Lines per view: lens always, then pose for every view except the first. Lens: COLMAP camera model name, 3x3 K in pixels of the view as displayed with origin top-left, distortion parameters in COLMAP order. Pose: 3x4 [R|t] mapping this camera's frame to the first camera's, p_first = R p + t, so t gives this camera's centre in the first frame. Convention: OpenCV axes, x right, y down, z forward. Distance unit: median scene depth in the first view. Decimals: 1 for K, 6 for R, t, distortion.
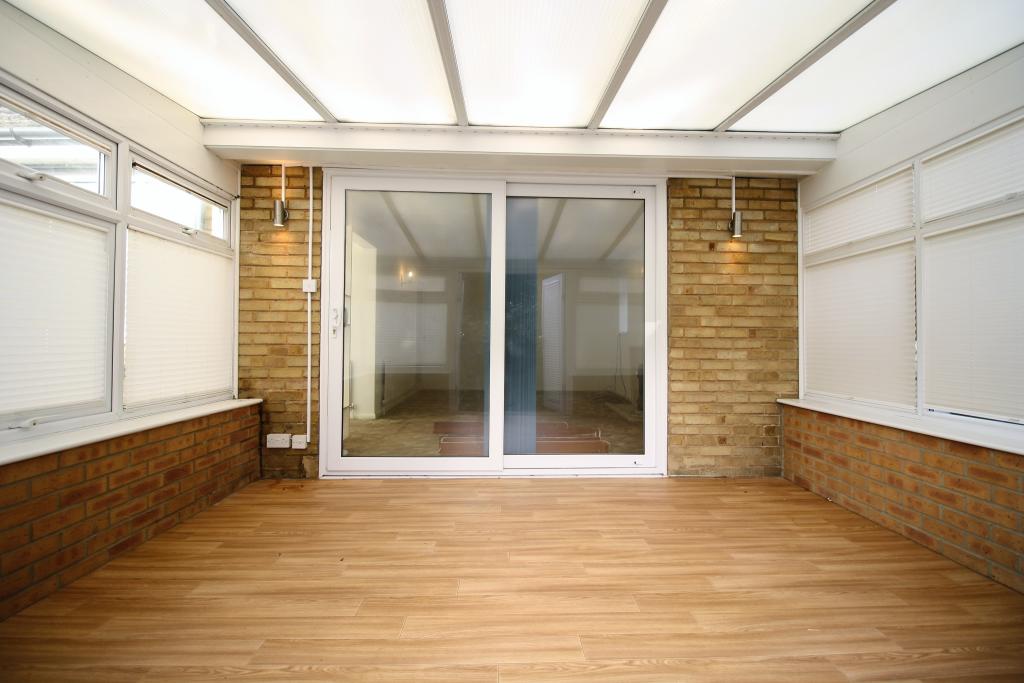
lens RADIAL K [[480.4, 0, 520.5], [0, 480.4, 341.3], [0, 0, 1]] dist [0.019652, -0.000502]
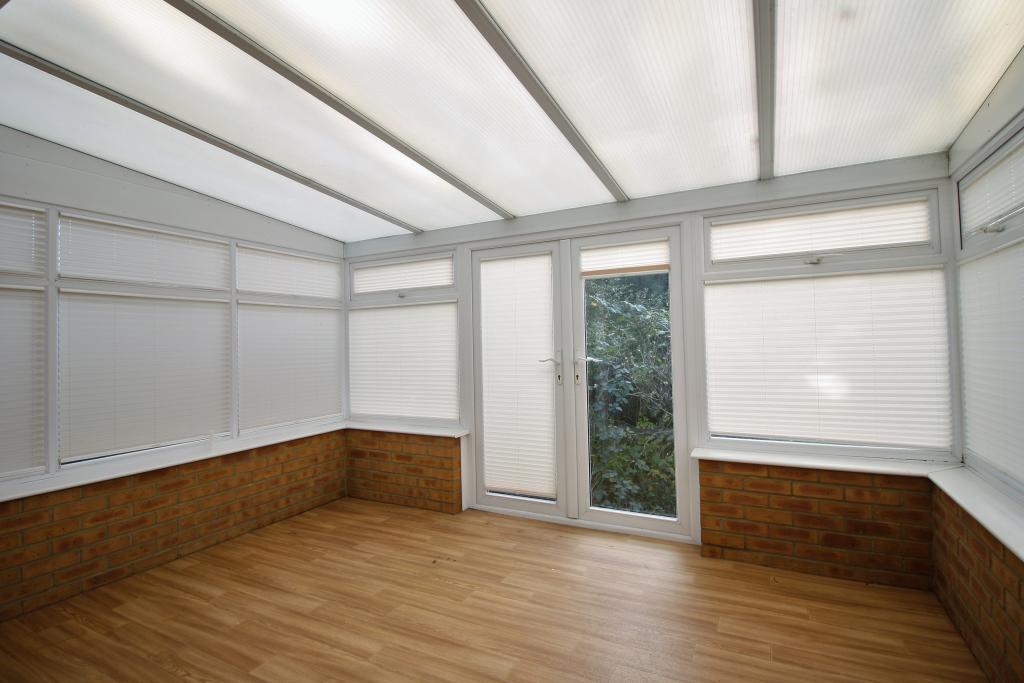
lens RADIAL K [[498.1, 0, 515.7], [0, 498.1, 338.6], [0, 0, 1]] dist [0.000290, -0.000209]
pose [[-0.876080, 0.018739, 0.481801, -0.567786], [0.012578, 0.999793, -0.016015, -0.106361], [-0.482001, -0.007970, -0.876134, 1.711489]]
